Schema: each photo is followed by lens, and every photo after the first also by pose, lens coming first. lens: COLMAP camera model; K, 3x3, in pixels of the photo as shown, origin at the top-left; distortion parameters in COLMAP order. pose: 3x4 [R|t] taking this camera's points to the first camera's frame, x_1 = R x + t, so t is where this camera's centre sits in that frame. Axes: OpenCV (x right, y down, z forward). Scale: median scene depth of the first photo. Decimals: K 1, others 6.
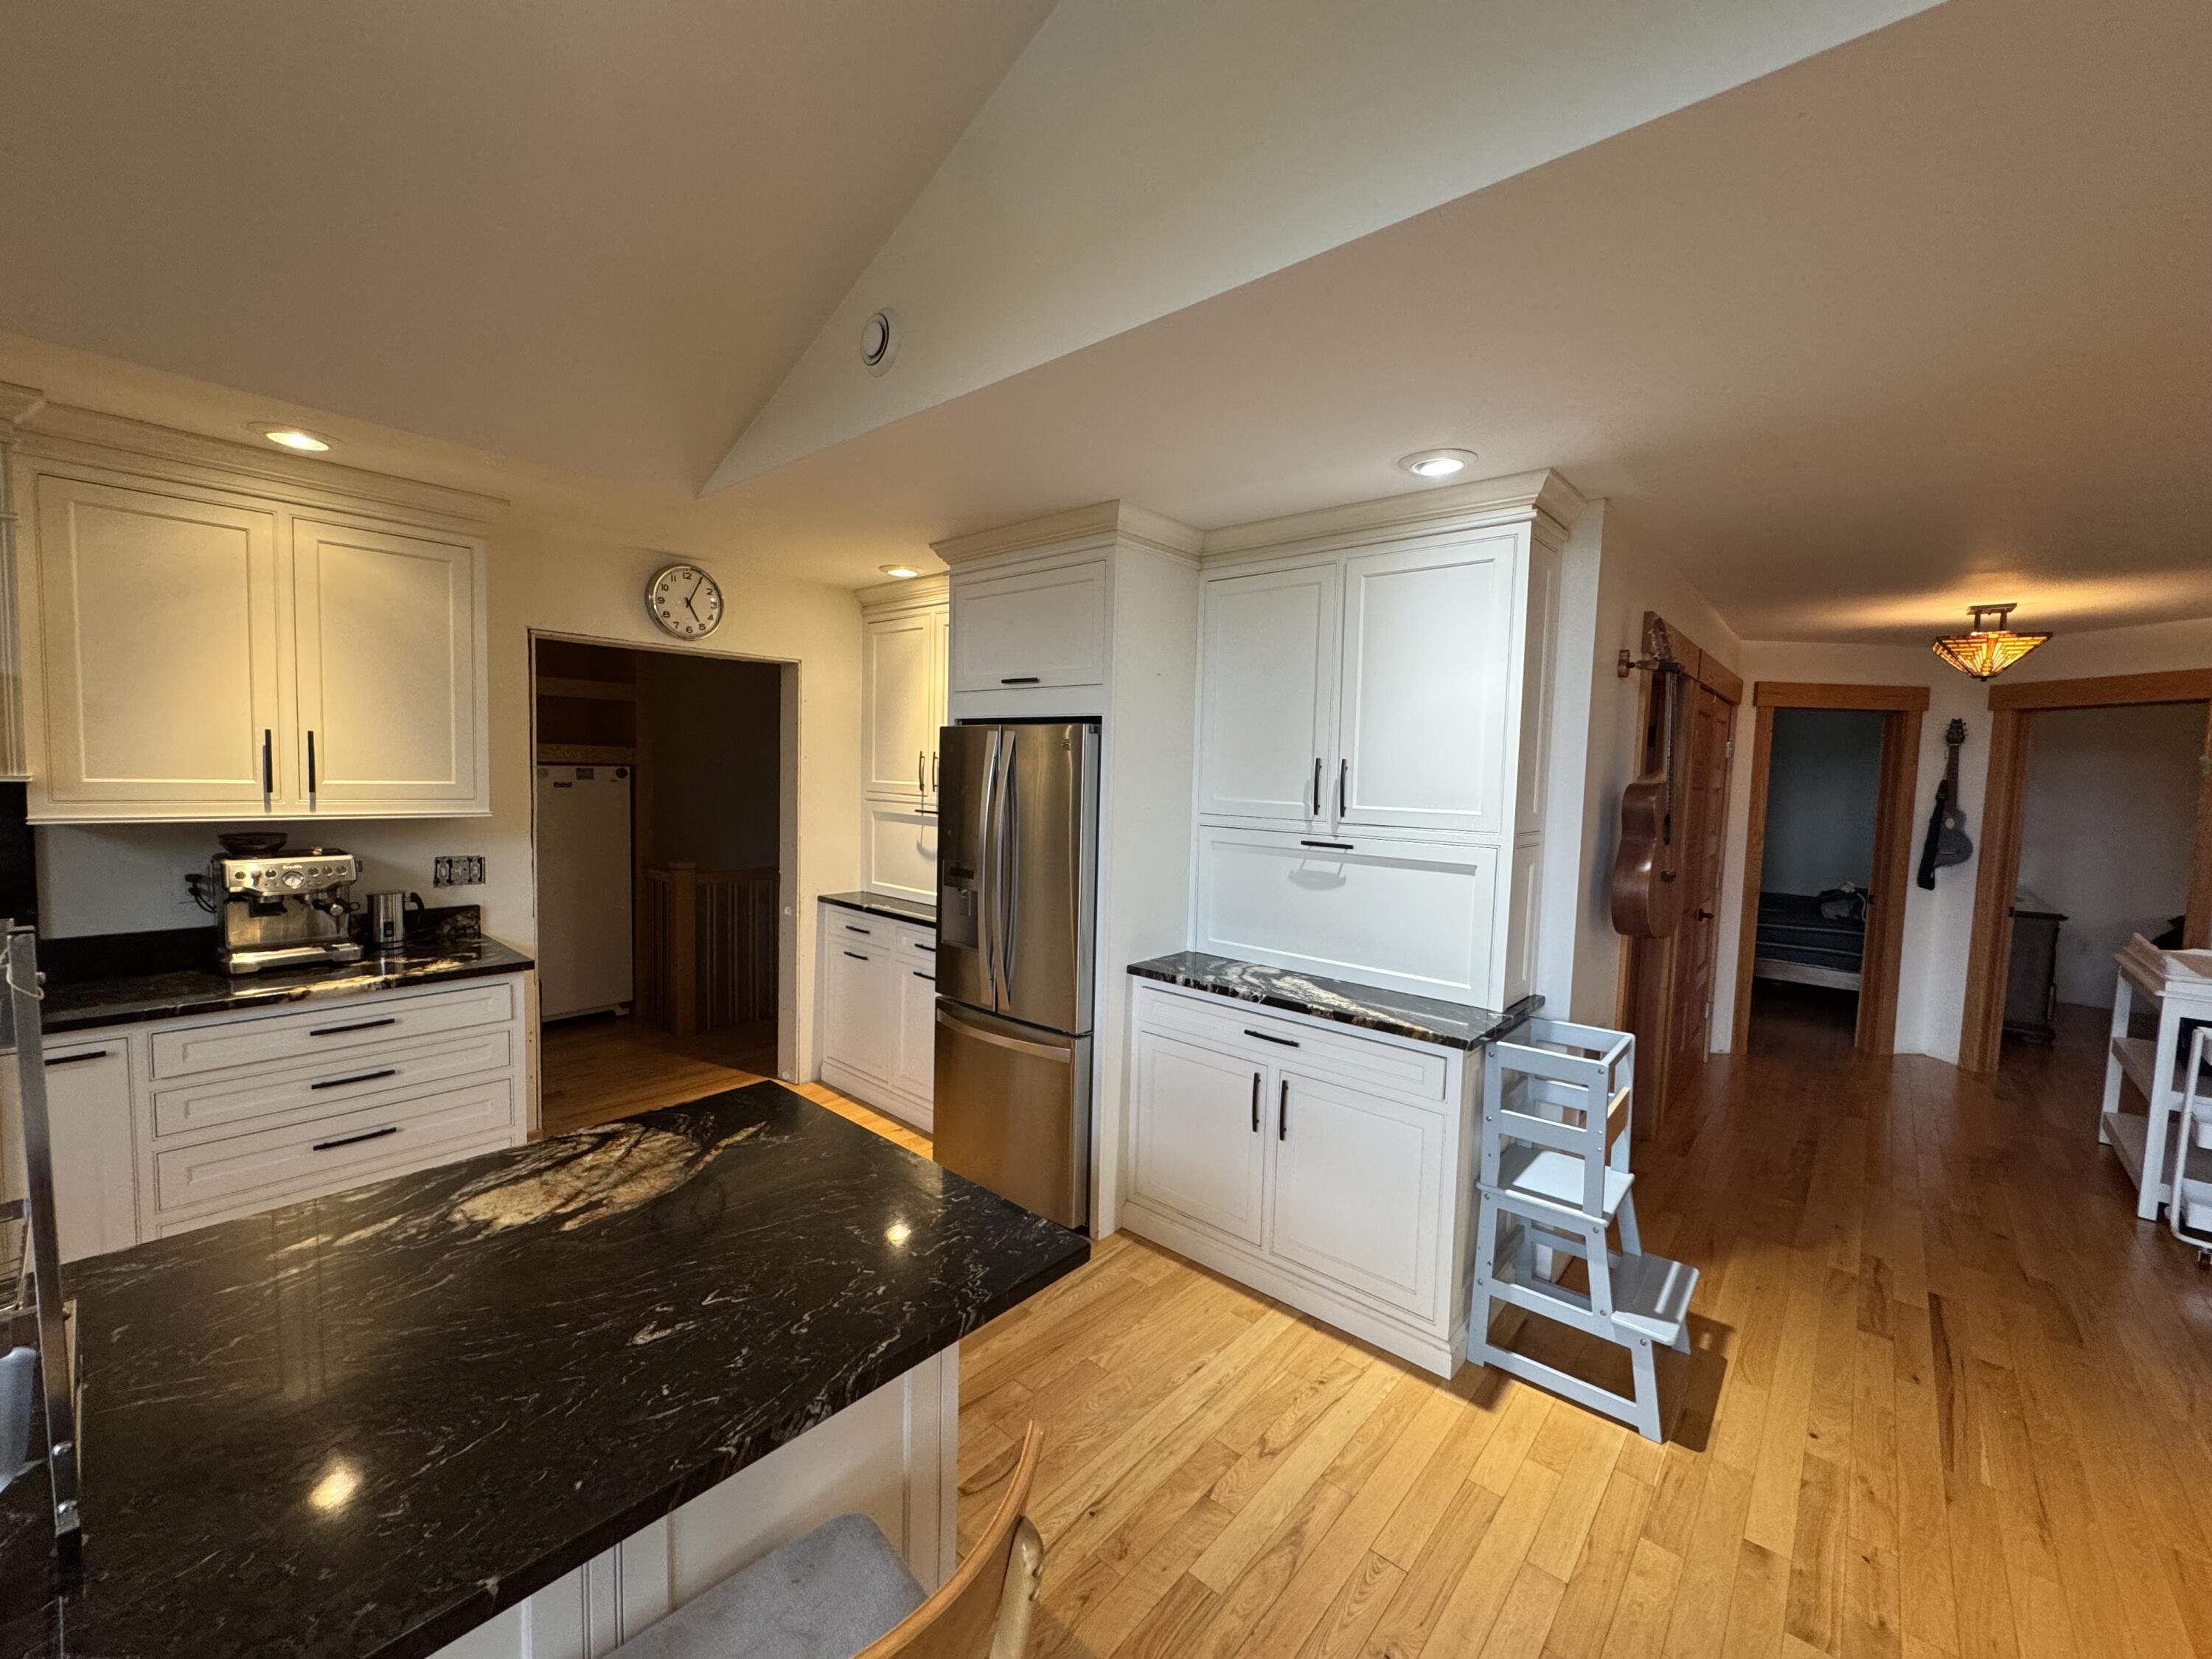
lens RADIAL K [[879.1, 0, 1113.9], [0, 879.1, 825.7], [0, 0, 1]] dist [-0.007225, 0.001048]
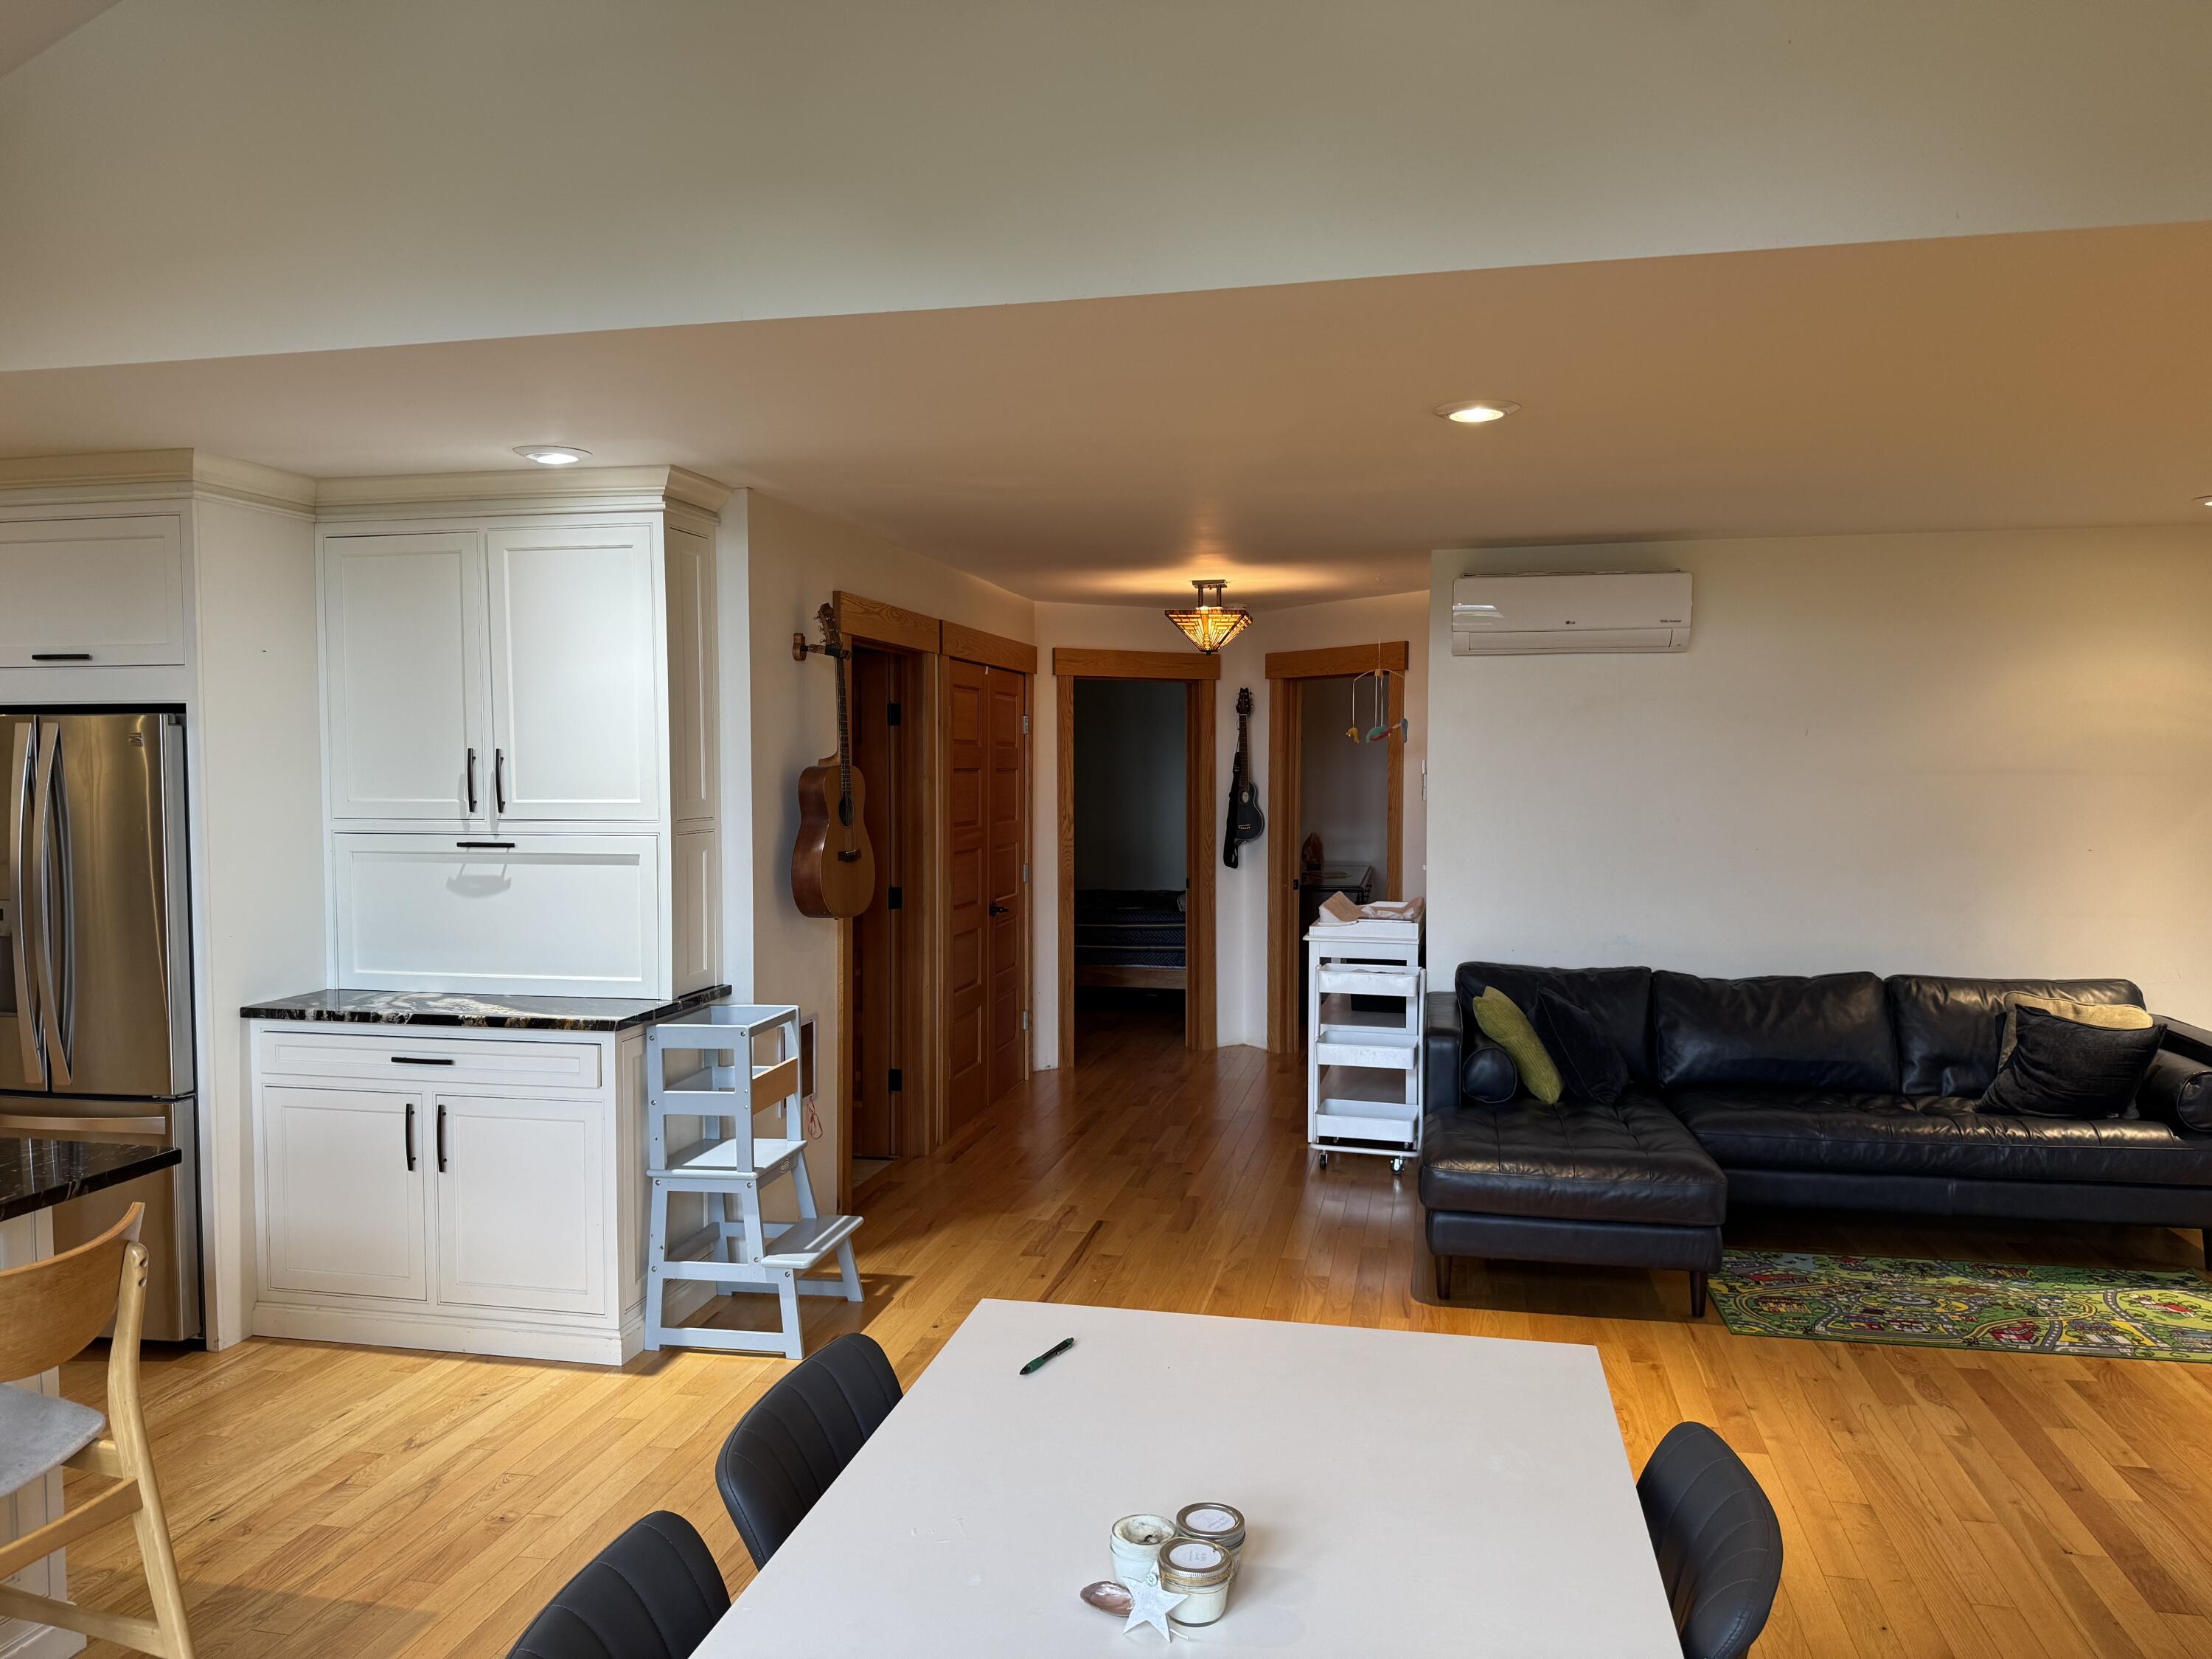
lens RADIAL K [[1566.5, 0, 1128.1], [0, 1566.5, 833.5], [0, 0, 1]] dist [0.043866, -0.061267]
pose [[0.877388, -0.052382, 0.476914, 0.051283], [0.059918, 0.998203, -0.000595, 0.050292], [-0.476026, 0.029098, 0.878950, -0.729801]]
